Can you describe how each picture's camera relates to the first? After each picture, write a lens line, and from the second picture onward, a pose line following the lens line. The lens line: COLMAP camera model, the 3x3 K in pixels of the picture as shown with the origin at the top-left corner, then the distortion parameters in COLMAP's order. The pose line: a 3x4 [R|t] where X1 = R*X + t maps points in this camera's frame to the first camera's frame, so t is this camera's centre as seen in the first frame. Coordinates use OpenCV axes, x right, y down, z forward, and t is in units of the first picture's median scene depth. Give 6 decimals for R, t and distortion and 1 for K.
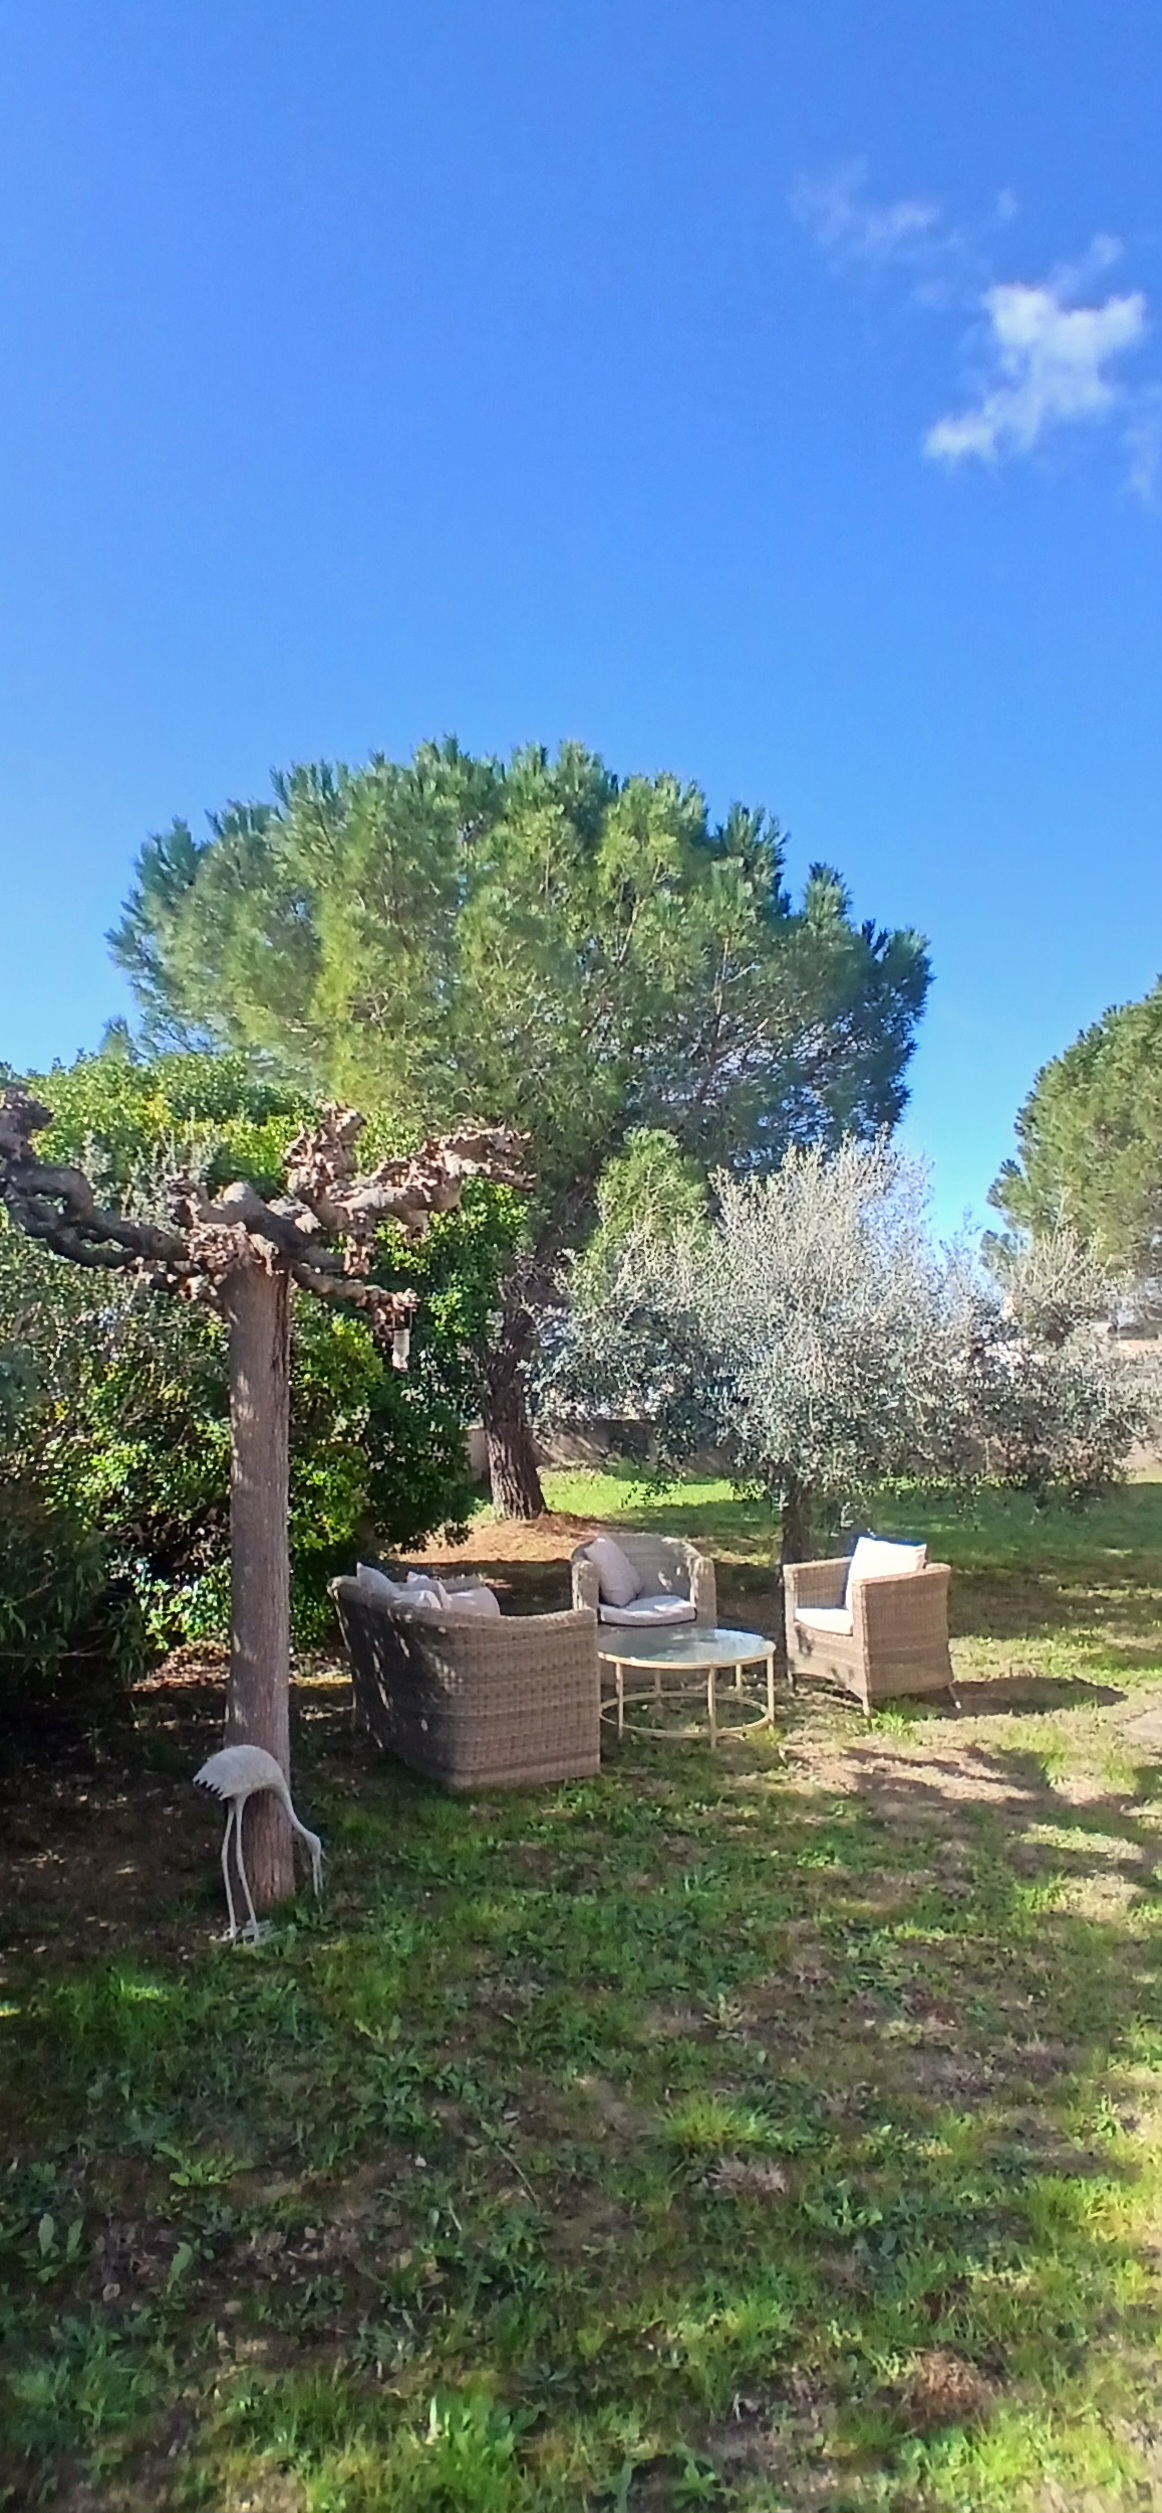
lens RADIAL K [[1263.7, 0, 581.0], [0, 1263.7, 1256.5], [0, 0, 1]] dist [-0.000954, -0.045482]
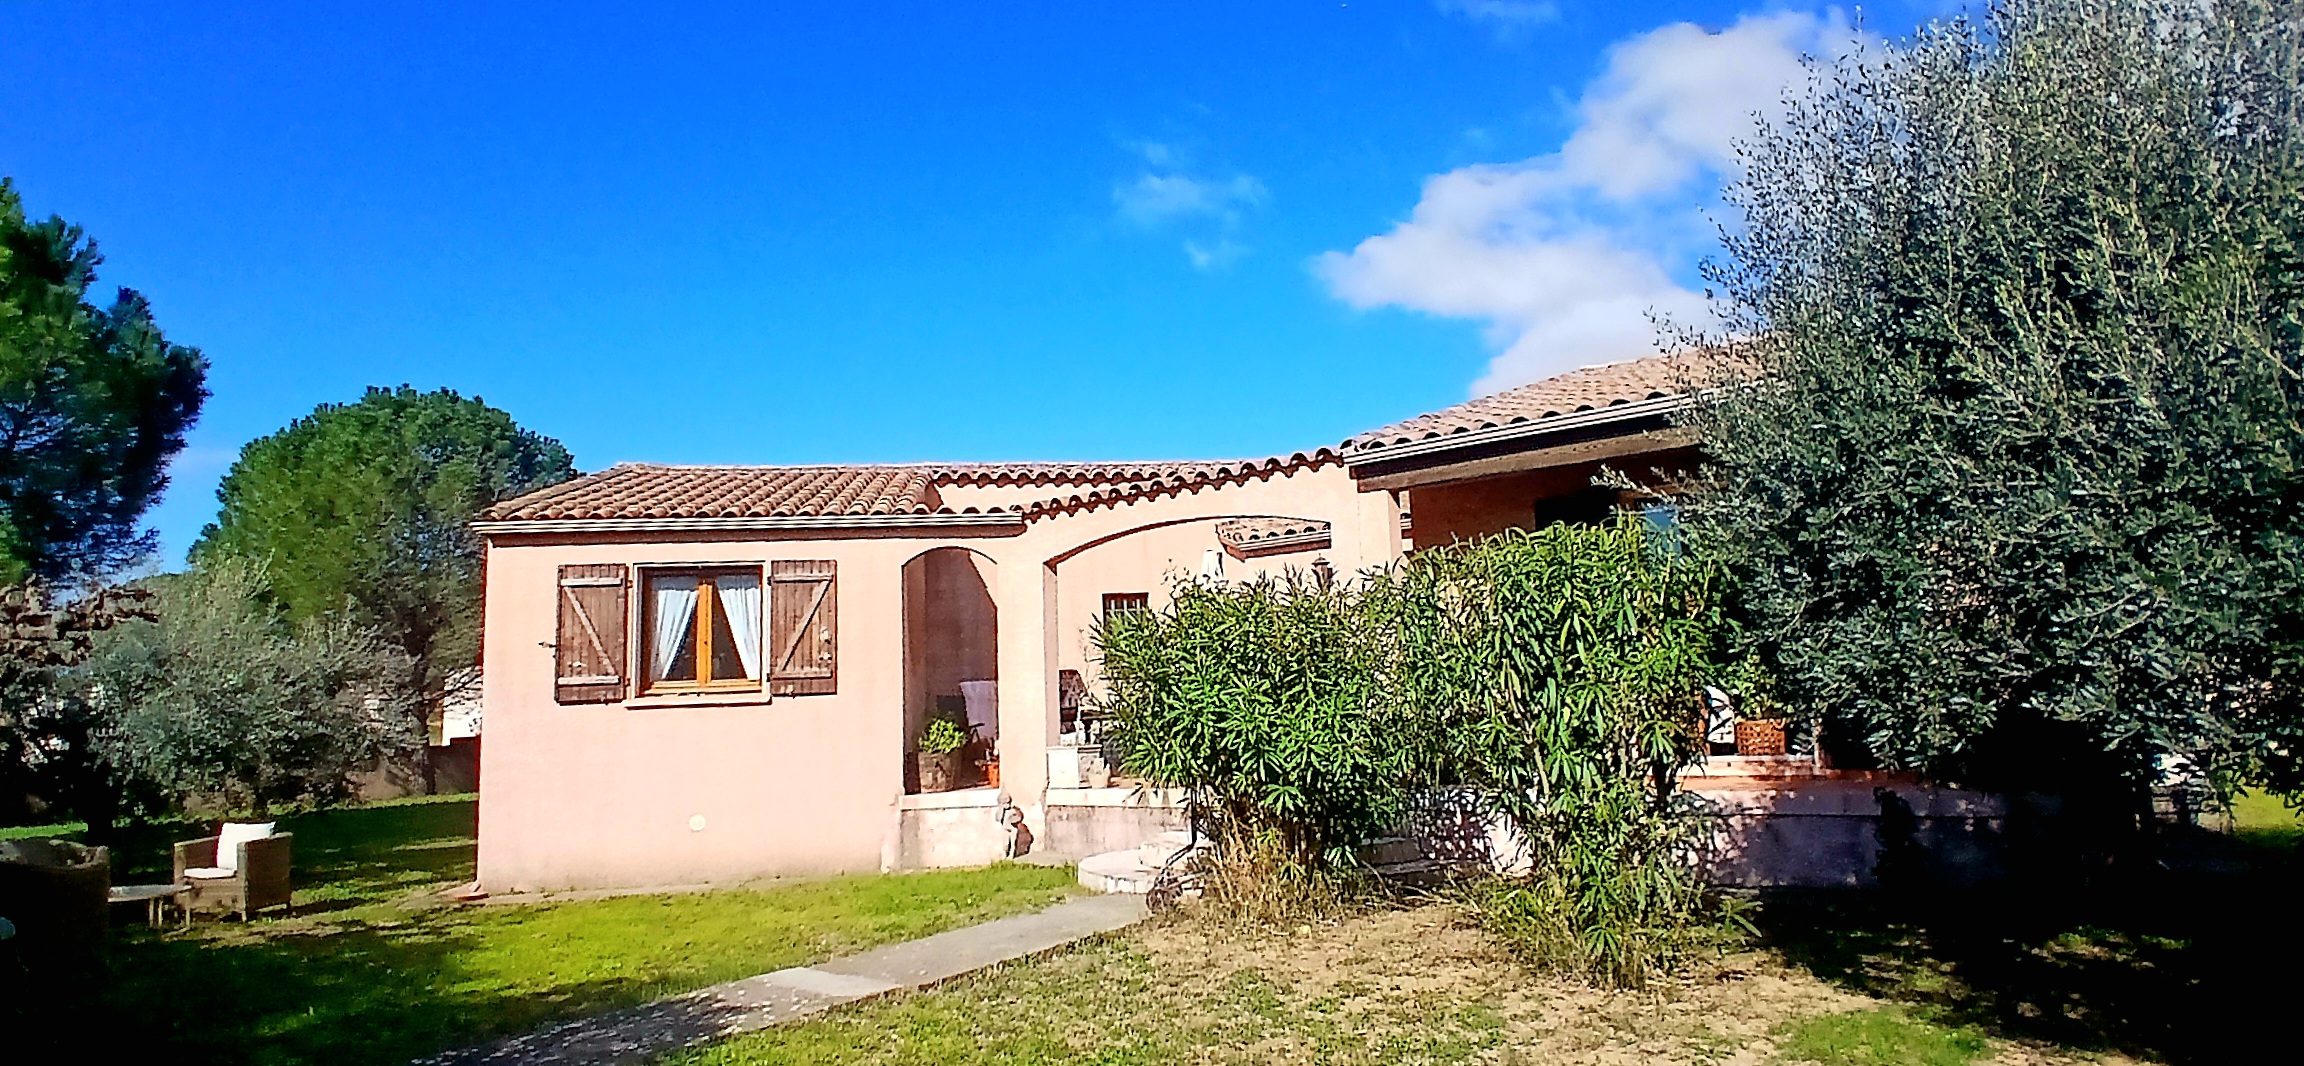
lens RADIAL K [[1158.6, 0, 1178.3], [0, 1158.6, 539.4], [0, 0, 1]] dist [-0.000954, -0.045482]
pose [[0.455632, 0.092398, 0.885360, -0.256350], [-0.042364, 0.995722, -0.082114, -0.031385], [-0.889160, -0.000093, 0.457597, -0.346868]]
